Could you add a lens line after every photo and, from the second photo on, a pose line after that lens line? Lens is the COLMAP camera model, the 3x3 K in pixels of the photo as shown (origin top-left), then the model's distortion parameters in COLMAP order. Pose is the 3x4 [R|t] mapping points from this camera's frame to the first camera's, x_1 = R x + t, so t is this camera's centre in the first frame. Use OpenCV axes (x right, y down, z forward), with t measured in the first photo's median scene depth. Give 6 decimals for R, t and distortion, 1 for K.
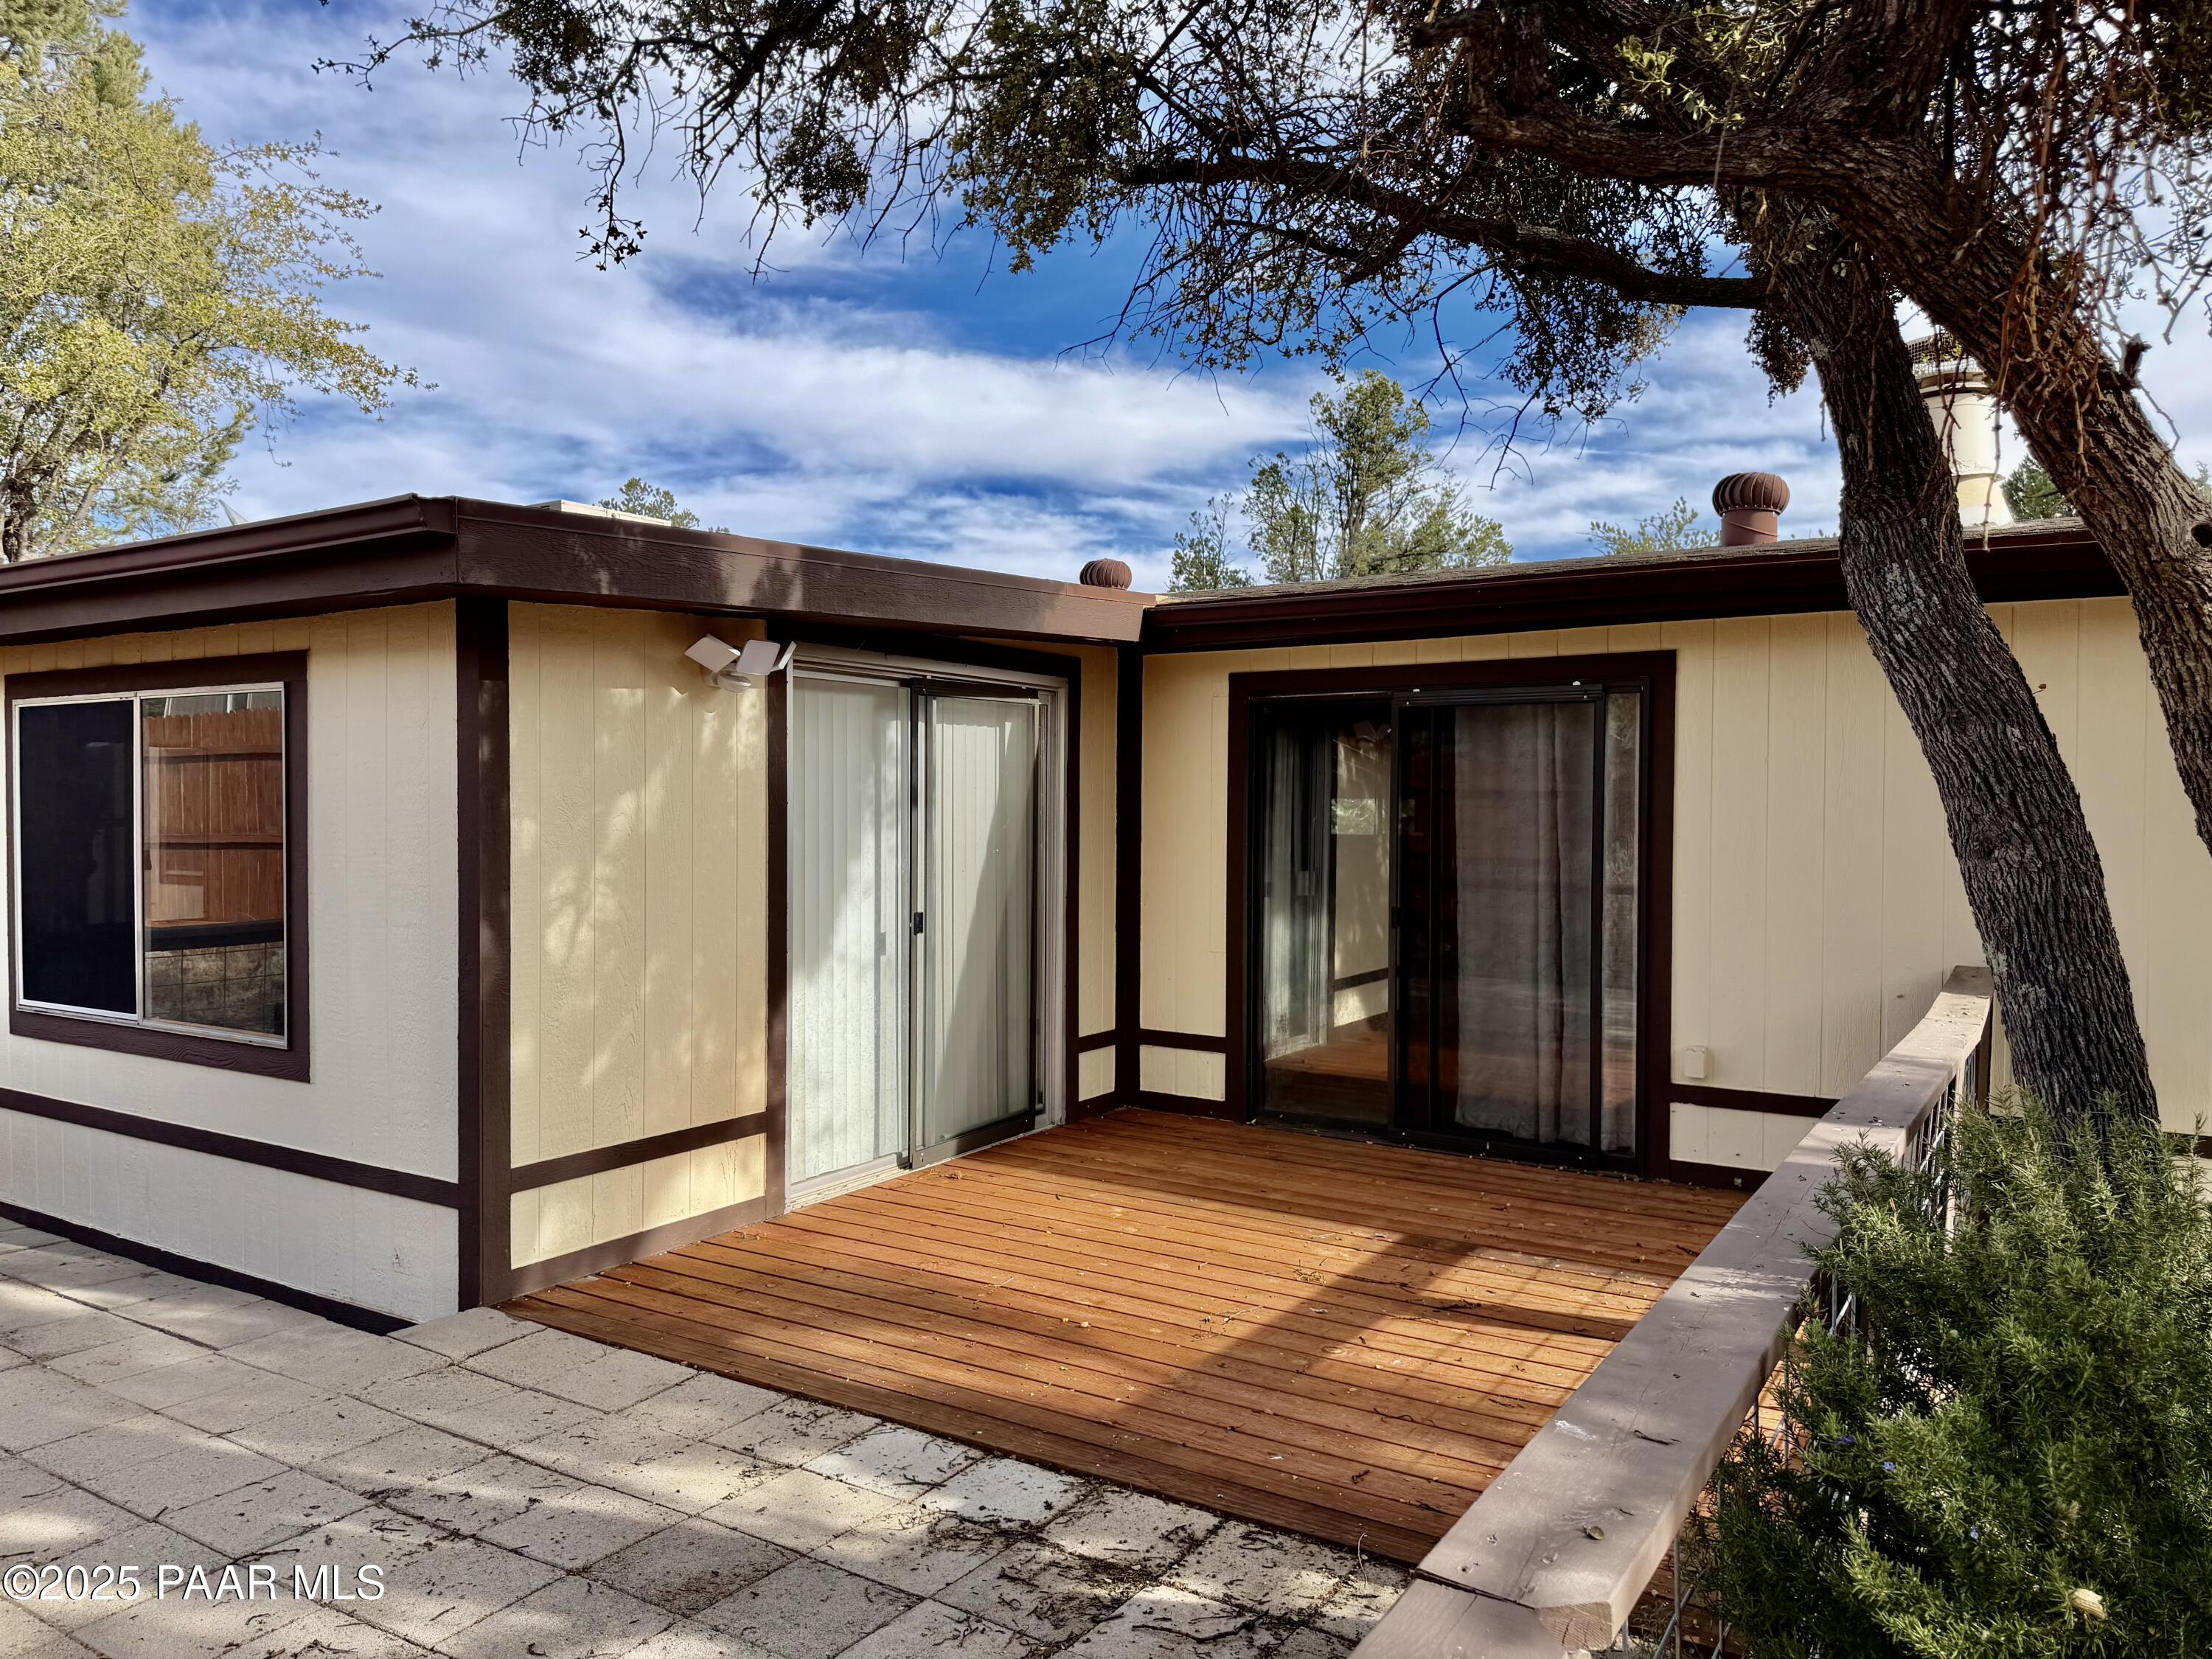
lens RADIAL K [[1544.2, 0, 1111.8], [0, 1544.2, 839.4], [0, 0, 1]] dist [0.098220, -0.133628]
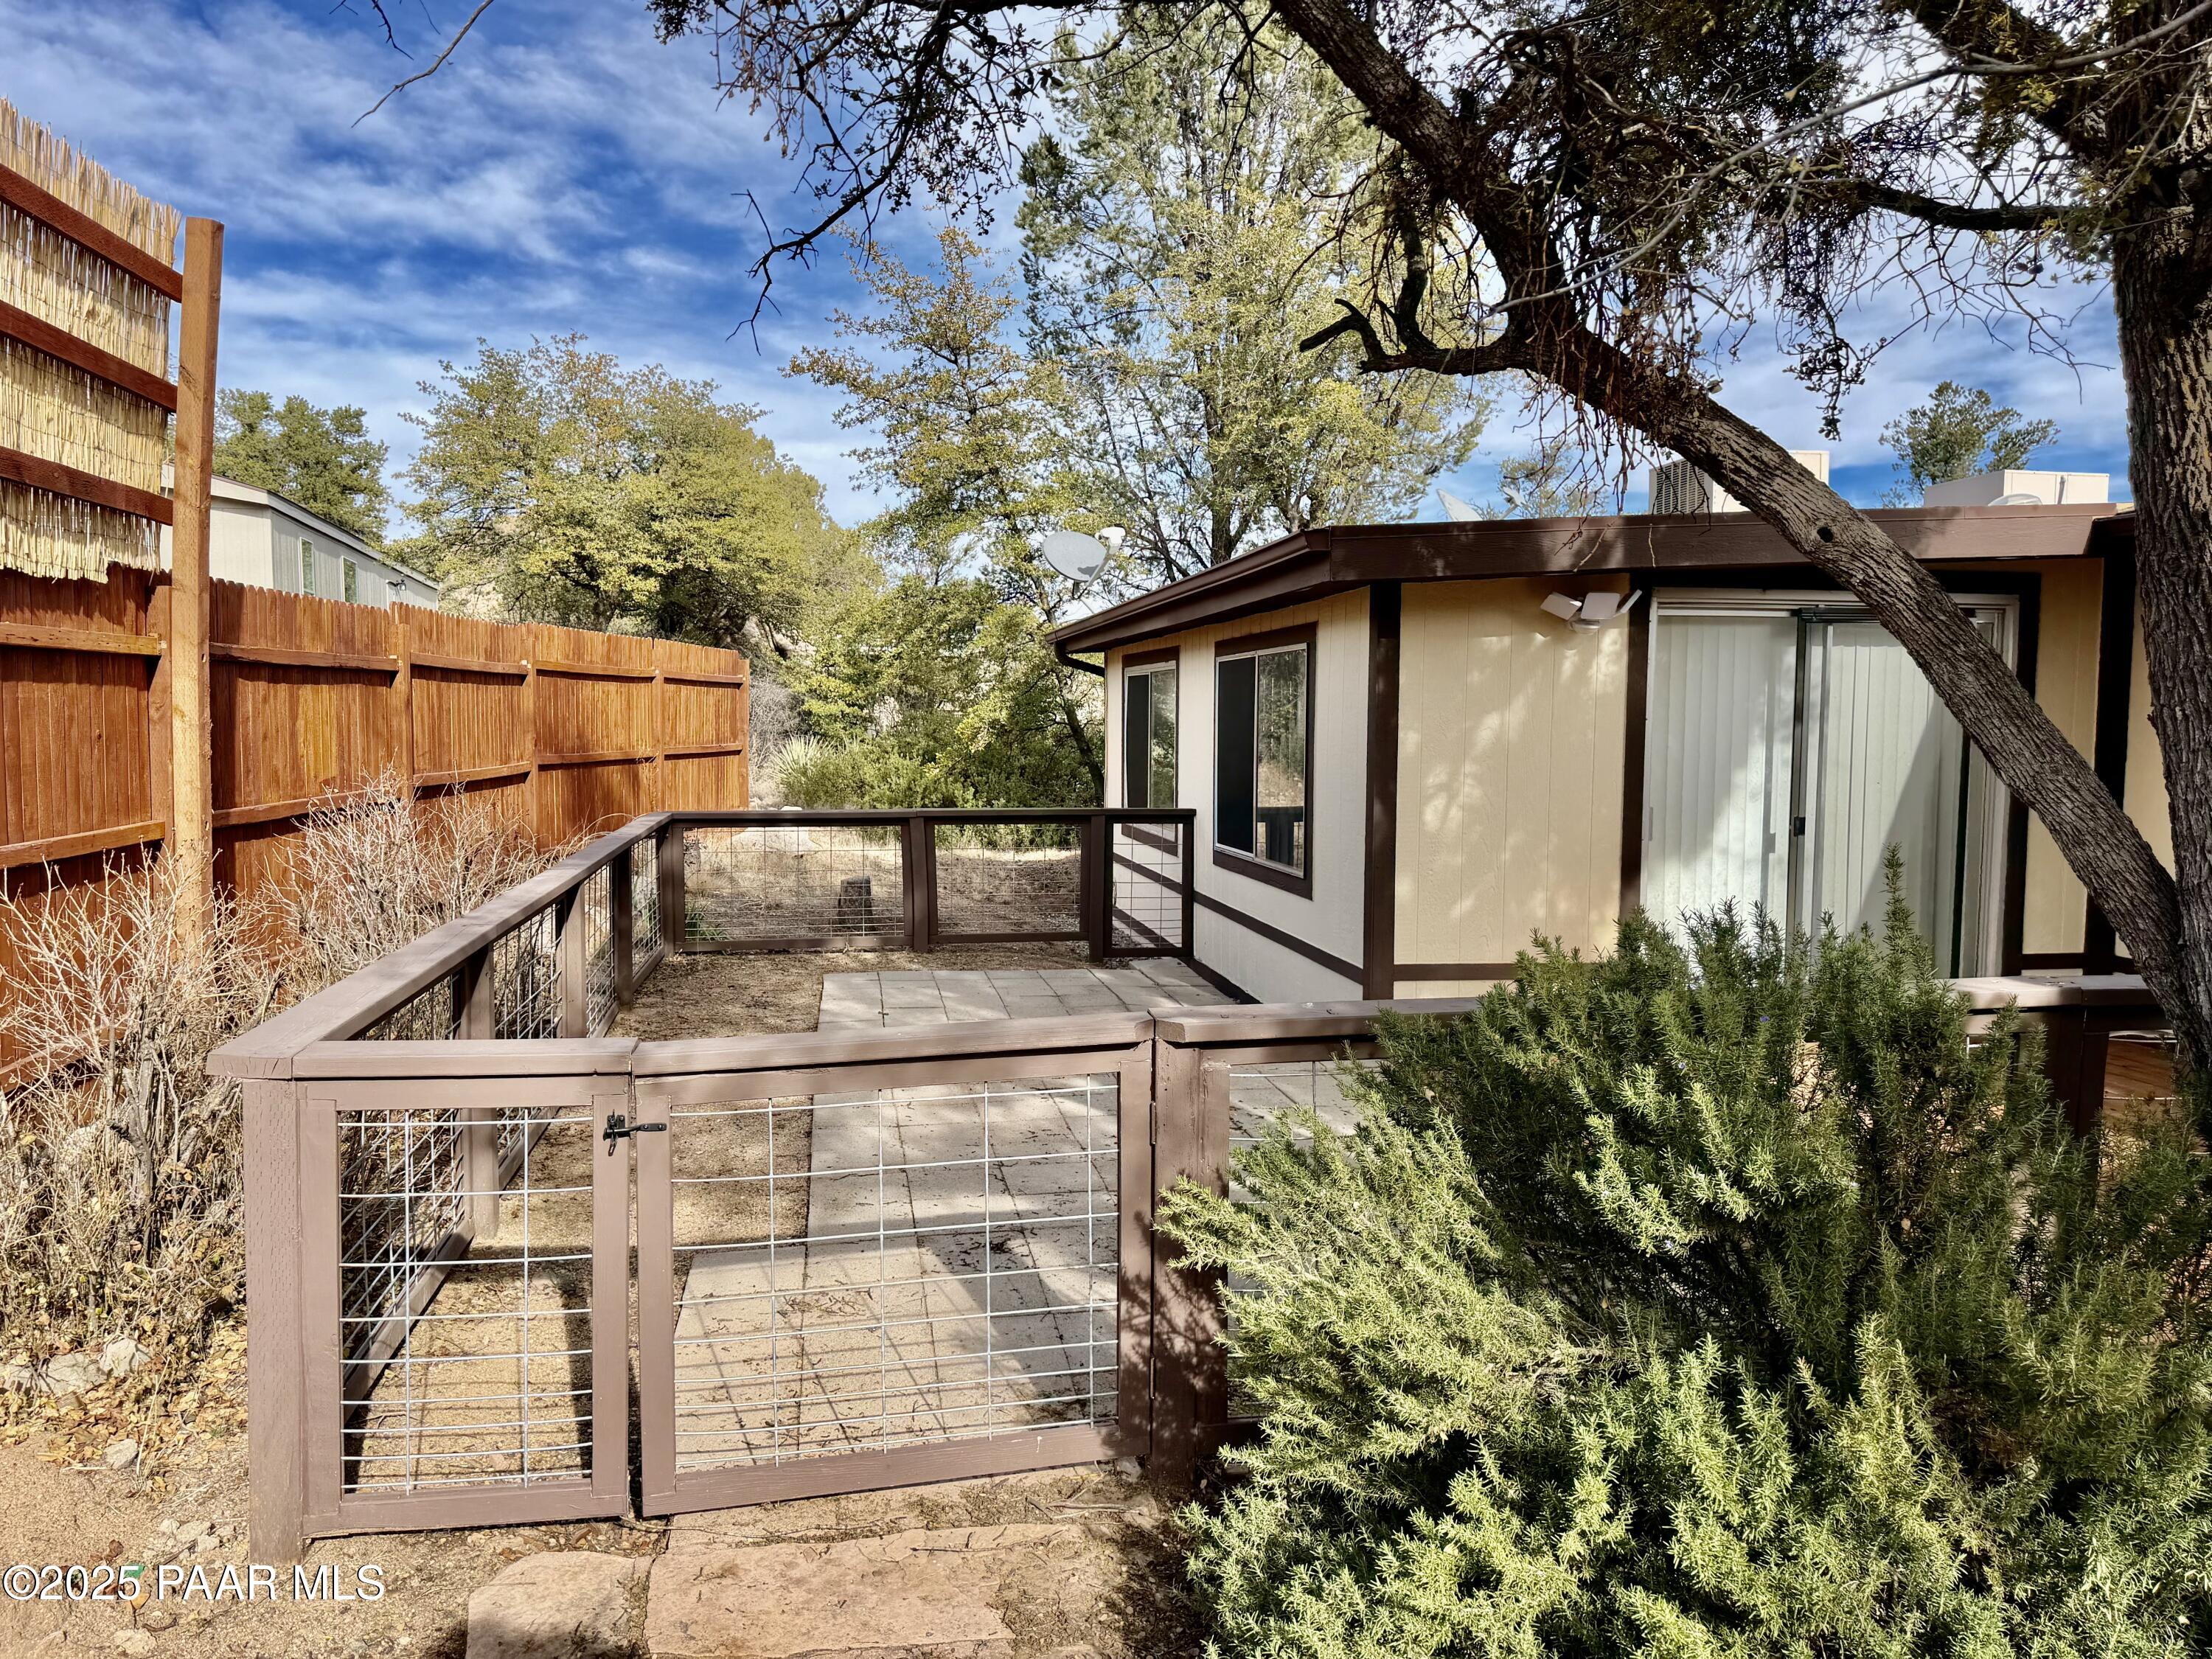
lens RADIAL K [[1544.2, 0, 1111.8], [0, 1544.2, 839.4], [0, 0, 1]] dist [0.098220, -0.133628]
pose [[0.664688, 0.057933, -0.744871, 0.482877], [-0.019229, 0.997985, 0.060461, 0.005215], [0.746873, -0.025865, 0.664463, -0.166665]]
